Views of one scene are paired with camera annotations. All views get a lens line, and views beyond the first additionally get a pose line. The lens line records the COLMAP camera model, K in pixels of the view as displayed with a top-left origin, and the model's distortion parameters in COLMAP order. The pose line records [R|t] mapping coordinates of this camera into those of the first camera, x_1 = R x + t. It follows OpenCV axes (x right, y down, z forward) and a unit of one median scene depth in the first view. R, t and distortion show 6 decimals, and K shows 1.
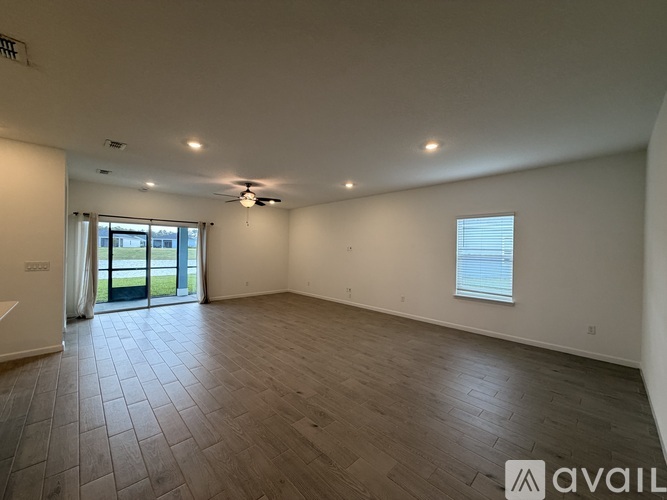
lens RADIAL K [[268.7, 0, 333.5], [0, 268.7, 250.0], [0, 0, 1]] dist [-0.015633, 0.002803]
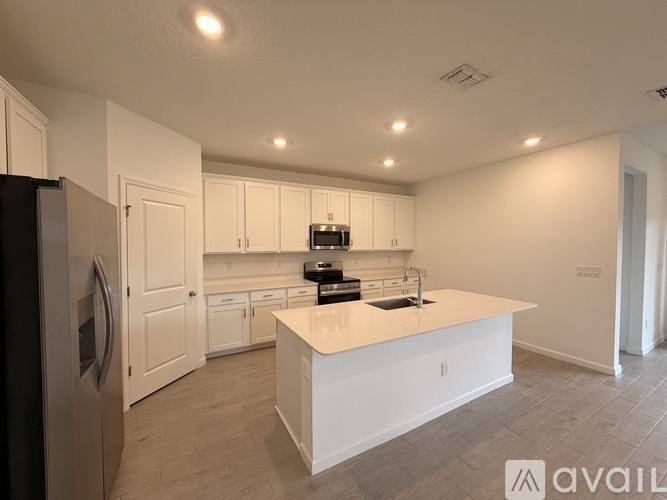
lens RADIAL K [[268.7, 0, 333.5], [0, 268.7, 250.0], [0, 0, 1]] dist [-0.015633, 0.002803]
pose [[-0.253584, -0.000347, -0.967313, 0.001381], [-0.003905, 0.999992, 0.000665, -0.010928], [0.967306, 0.003946, -0.253583, 0.391349]]
